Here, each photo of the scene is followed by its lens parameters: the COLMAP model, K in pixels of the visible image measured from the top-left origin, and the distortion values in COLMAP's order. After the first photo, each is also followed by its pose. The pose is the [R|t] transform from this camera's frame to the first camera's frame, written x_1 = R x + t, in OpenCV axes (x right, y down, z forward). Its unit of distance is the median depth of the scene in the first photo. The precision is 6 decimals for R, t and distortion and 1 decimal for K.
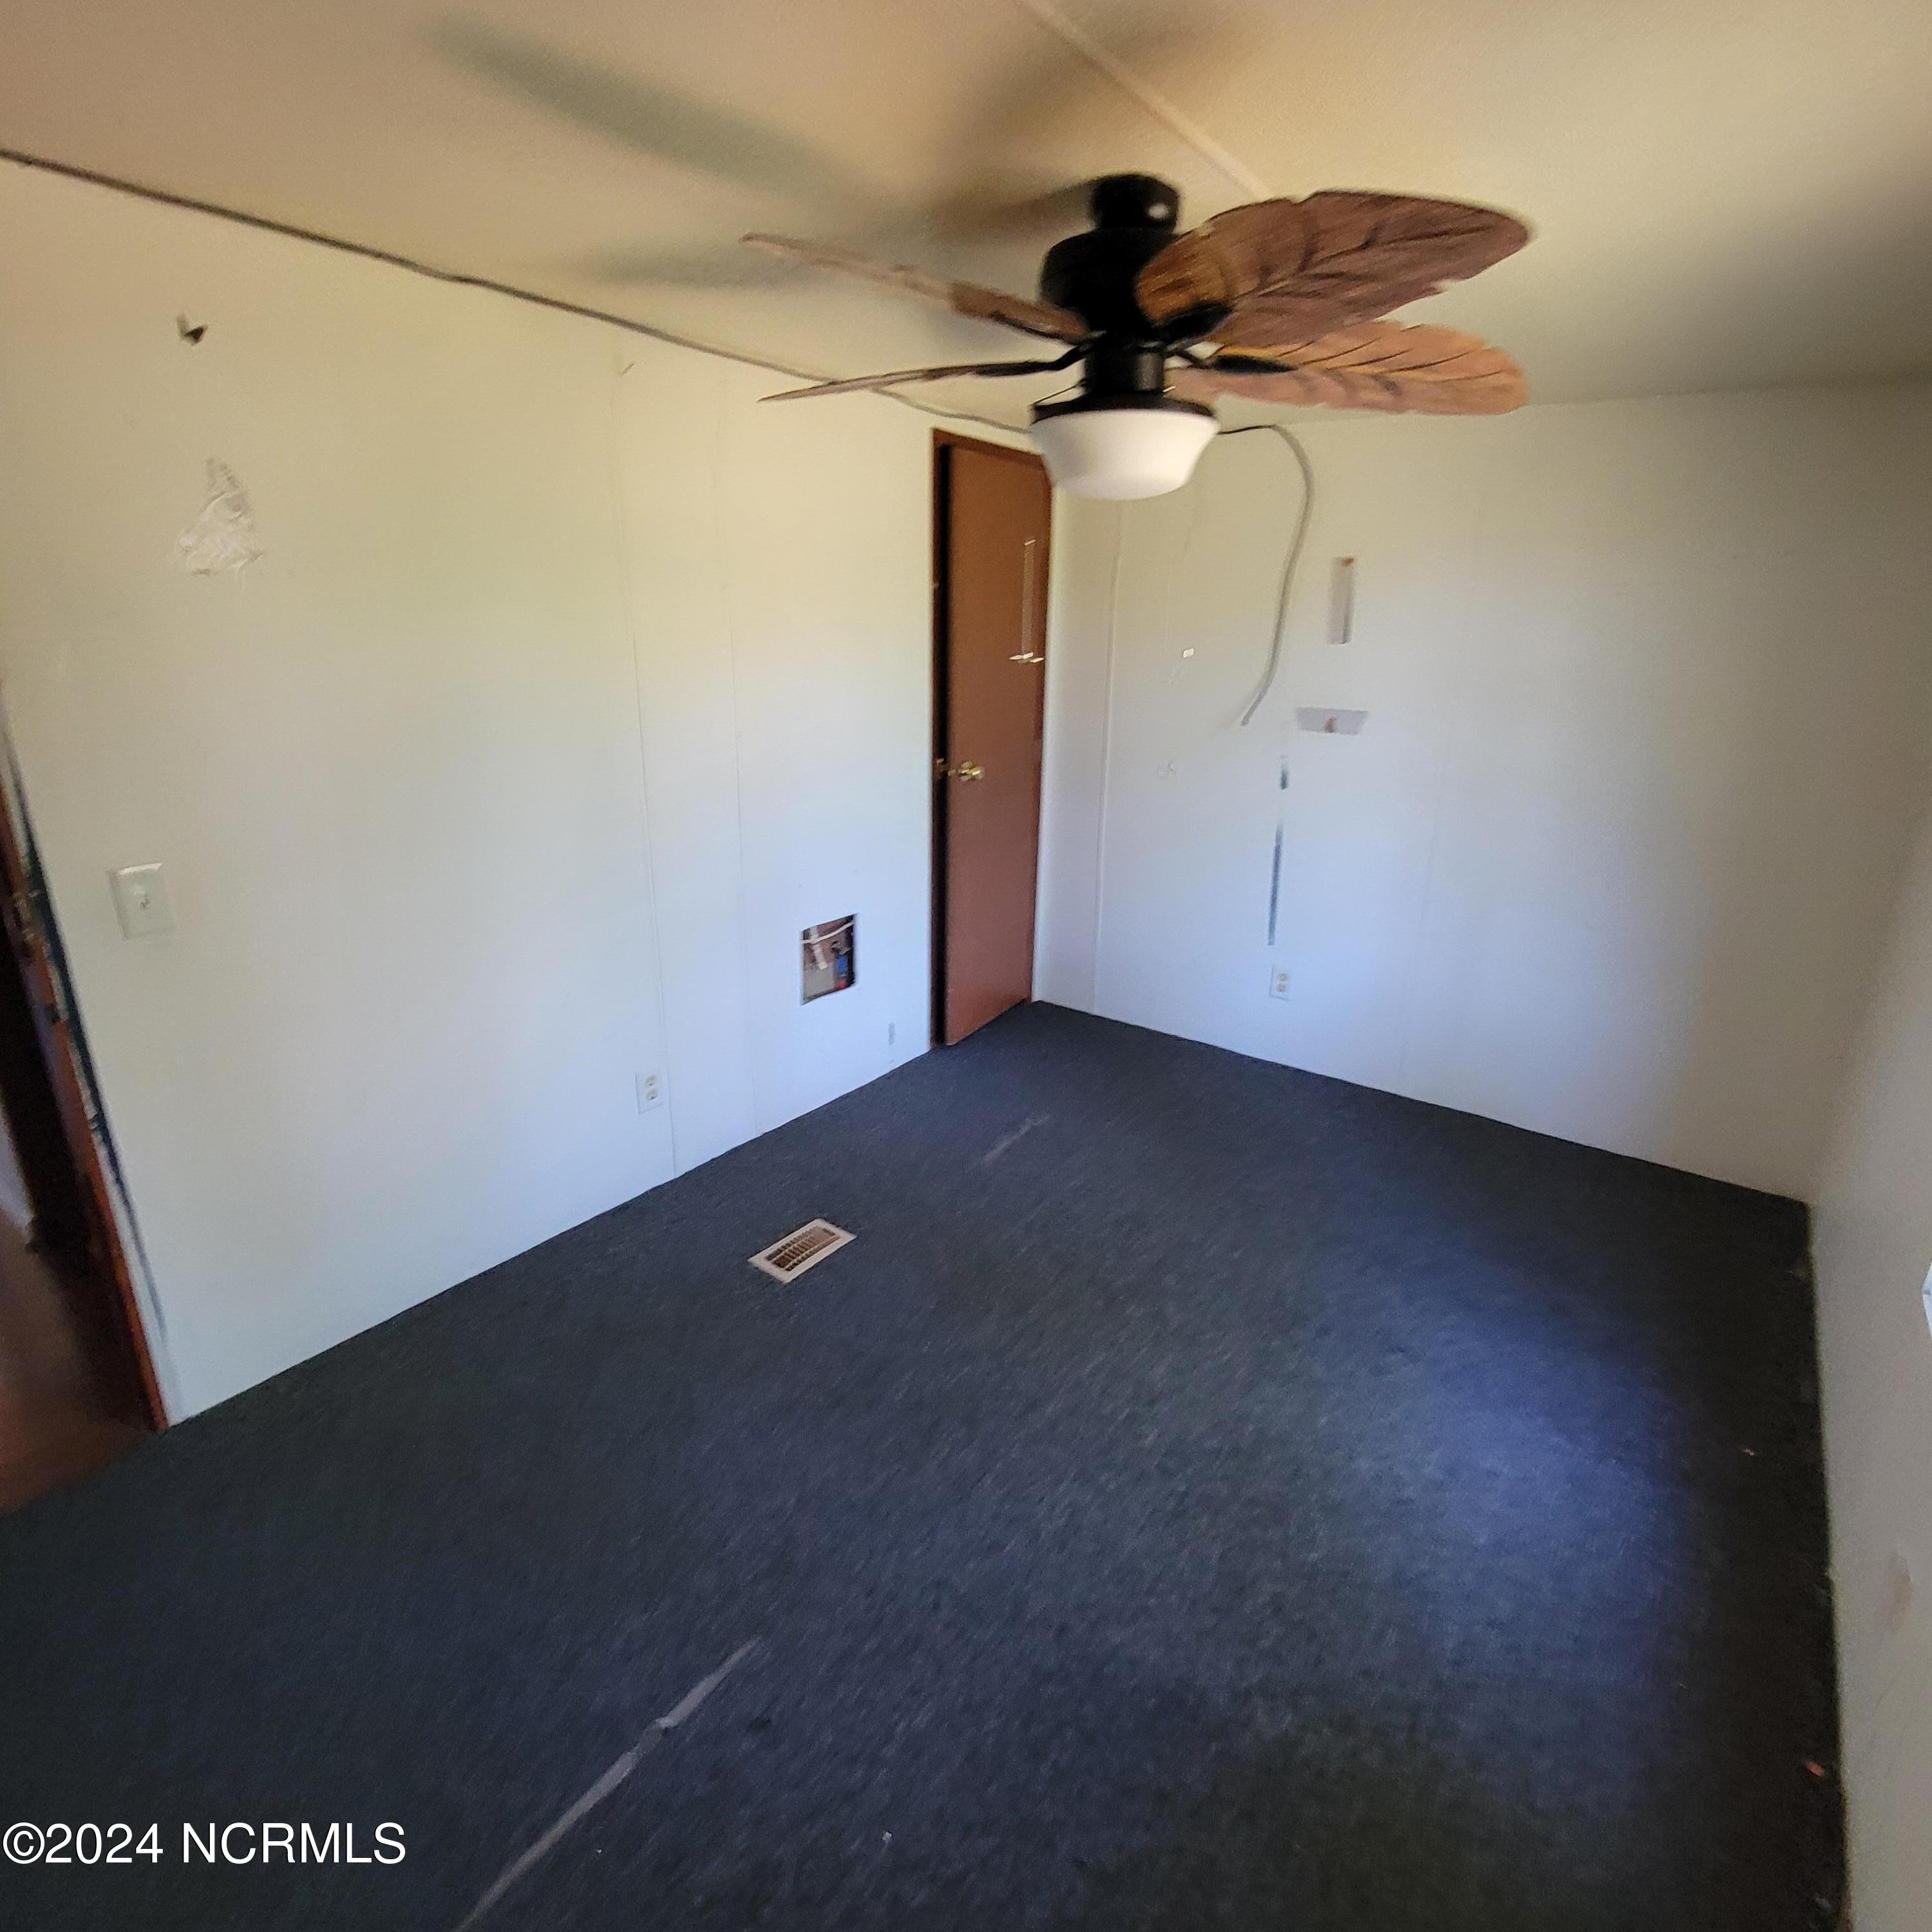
lens RADIAL K [[1058.5, 0, 974.4], [0, 1058.5, 949.7], [0, 0, 1]] dist [0.026060, -0.019934]
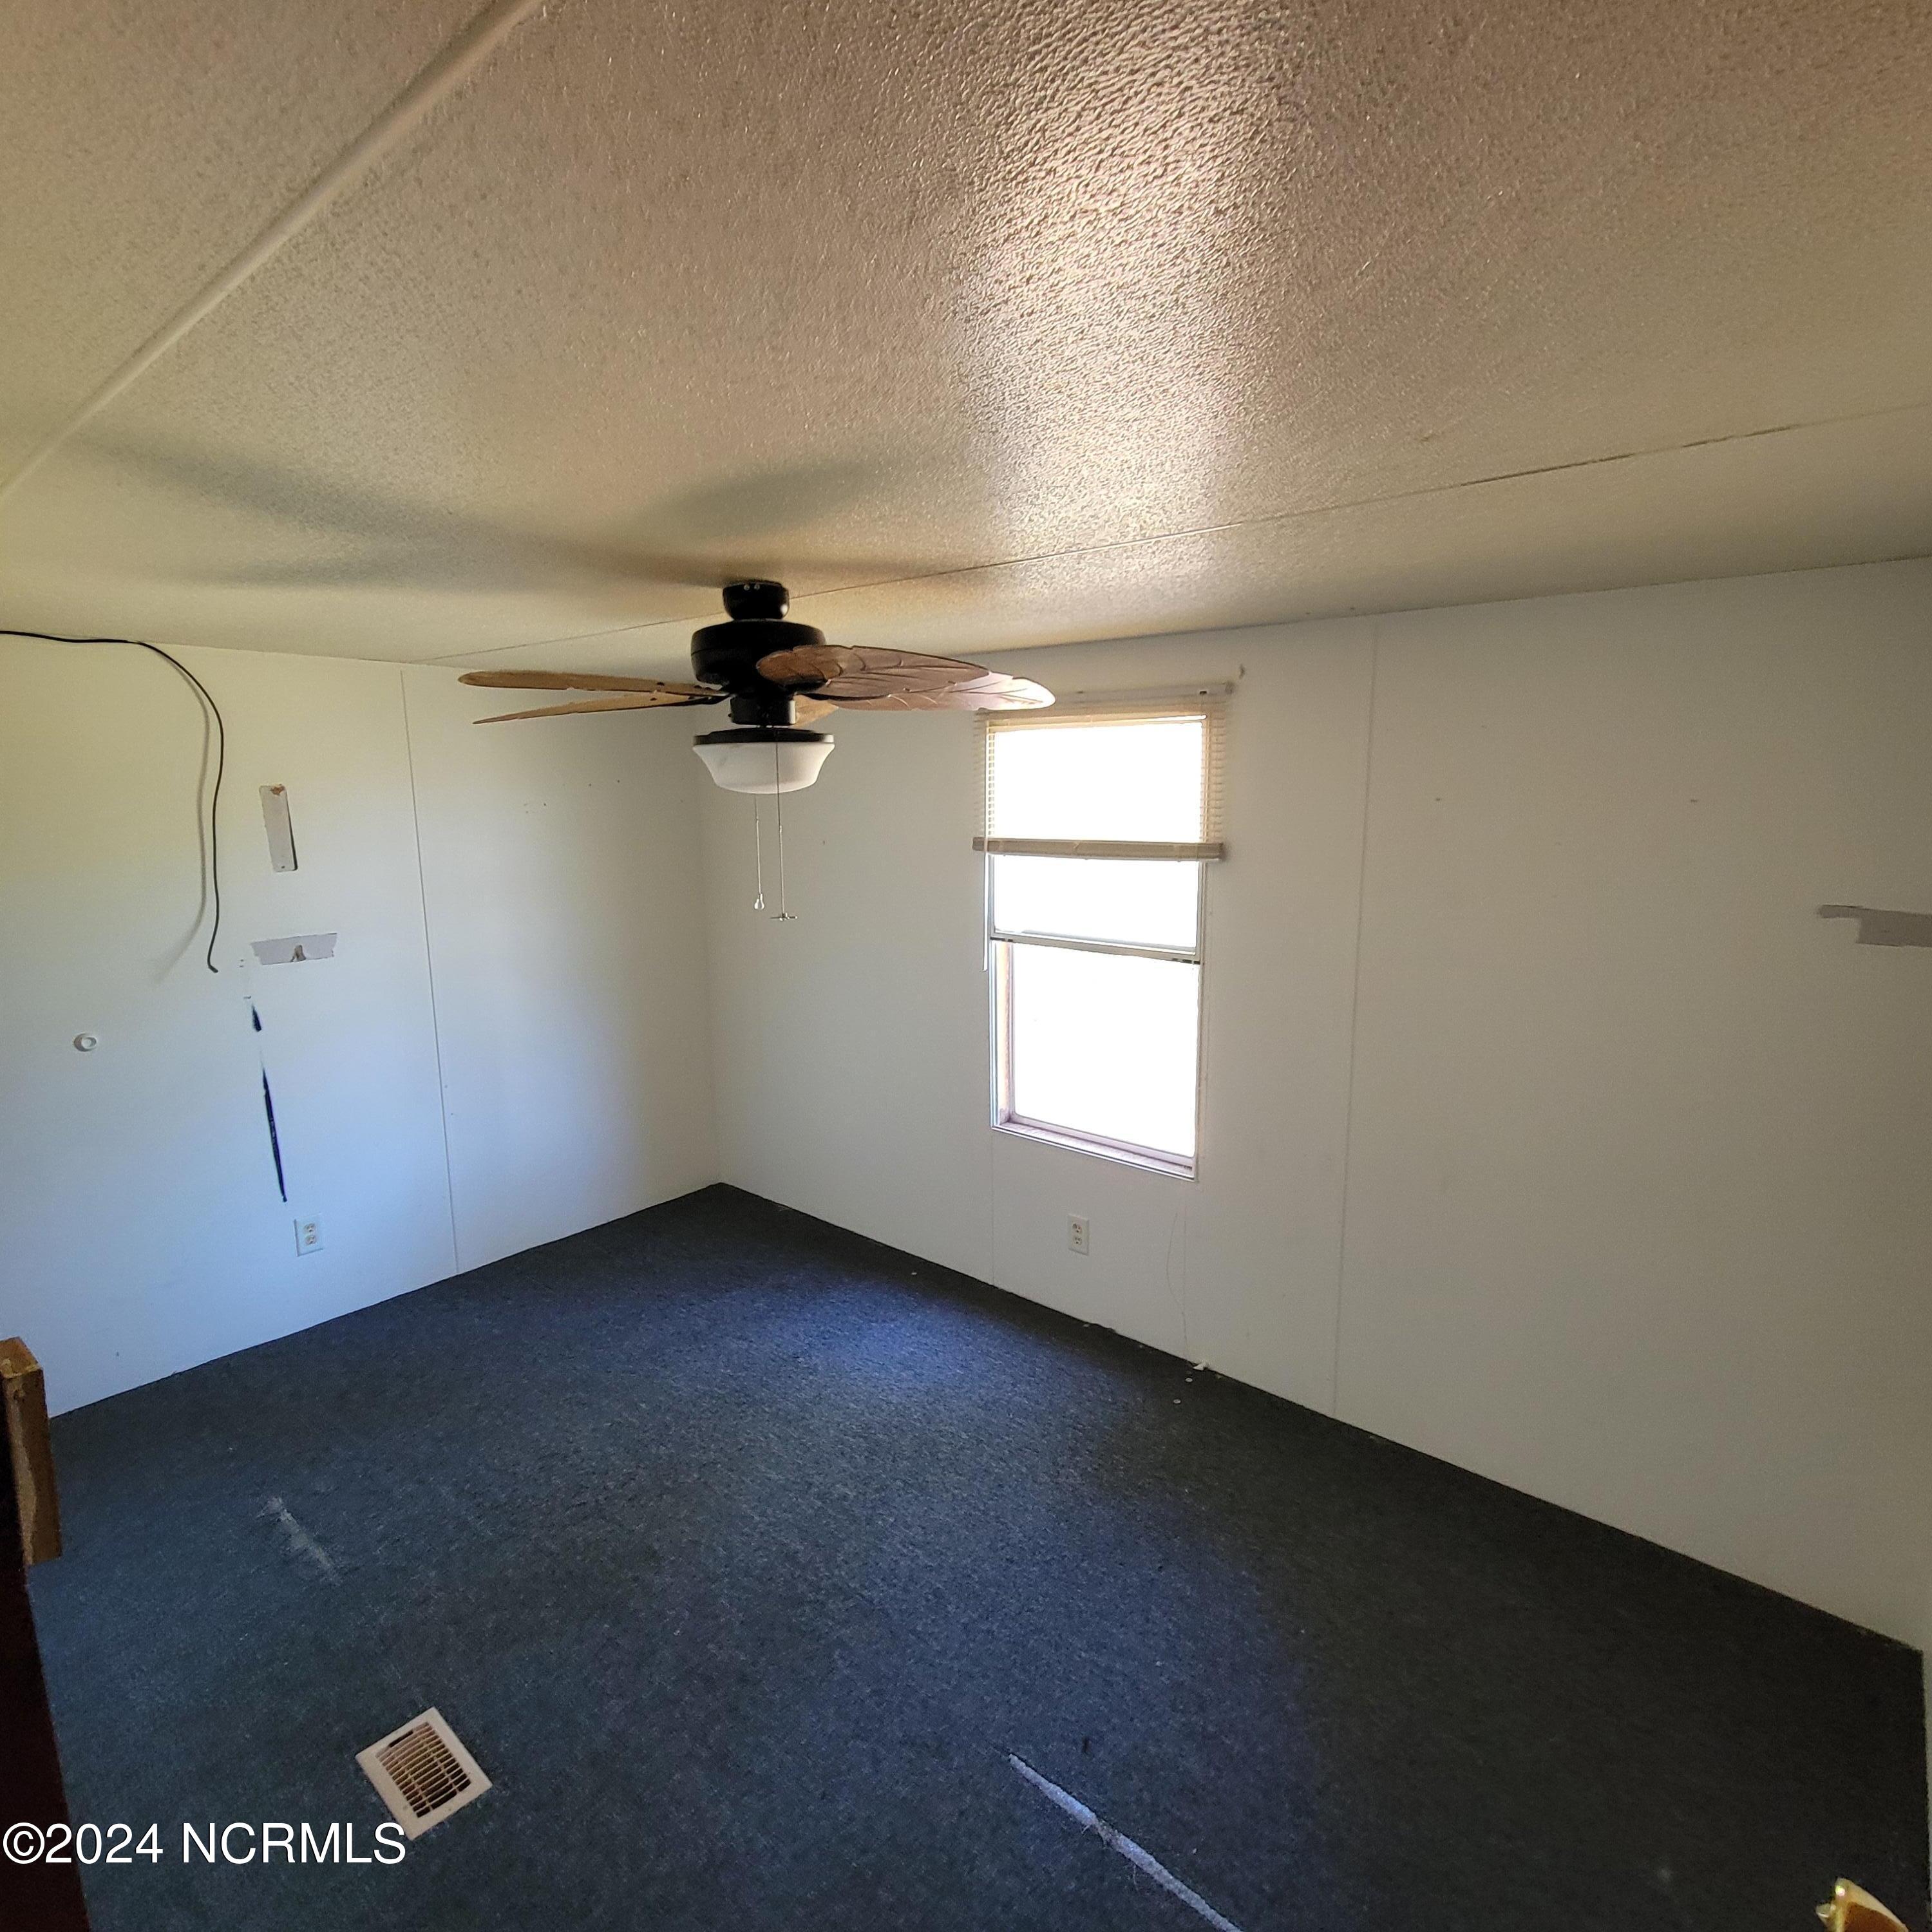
lens RADIAL K [[1058.5, 0, 974.4], [0, 1058.5, 949.7], [0, 0, 1]] dist [0.026060, -0.019934]
pose [[0.078210, -0.180452, 0.980469, -0.853958], [0.315702, 0.937350, 0.147333, -0.251788], [-0.945630, 0.298013, 0.130279, 0.460196]]
